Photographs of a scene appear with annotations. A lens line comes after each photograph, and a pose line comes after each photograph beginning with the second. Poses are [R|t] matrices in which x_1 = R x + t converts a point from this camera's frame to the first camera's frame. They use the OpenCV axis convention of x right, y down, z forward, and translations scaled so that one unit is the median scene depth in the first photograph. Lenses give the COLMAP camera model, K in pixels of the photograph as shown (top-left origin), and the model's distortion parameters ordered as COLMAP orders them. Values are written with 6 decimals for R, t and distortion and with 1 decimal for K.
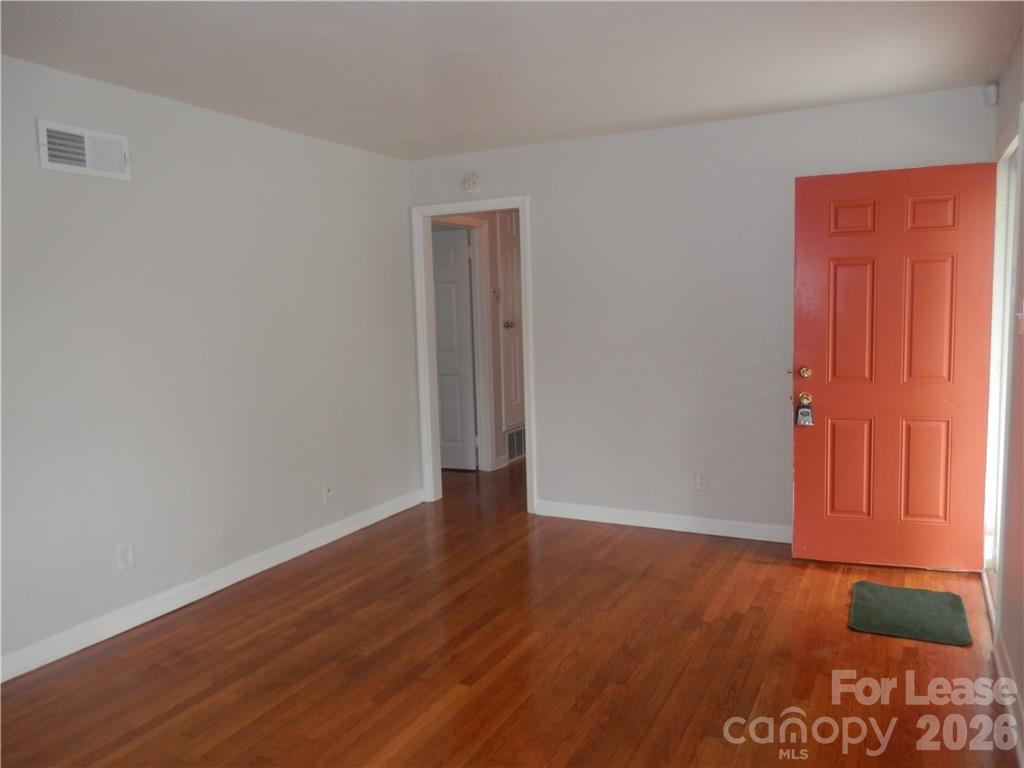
lens RADIAL K [[765.5, 0, 512.0], [0, 765.5, 384.0], [0, 0, 1]] dist [-0.007326, 0.001450]
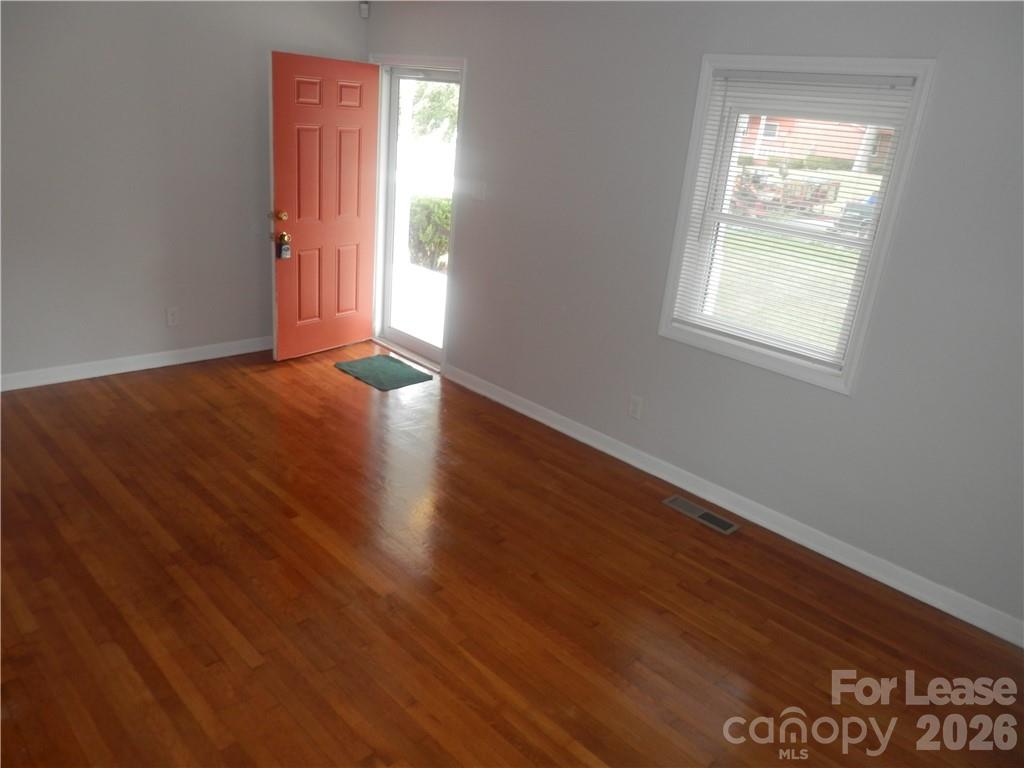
lens RADIAL K [[765.5, 0, 512.0], [0, 765.5, 384.0], [0, 0, 1]] dist [-0.007326, 0.001450]
pose [[0.313345, -0.276804, 0.908402, -0.747587], [-0.000072, 0.956569, 0.291506, -0.122111], [-0.949639, -0.091407, 0.299716, 0.245248]]
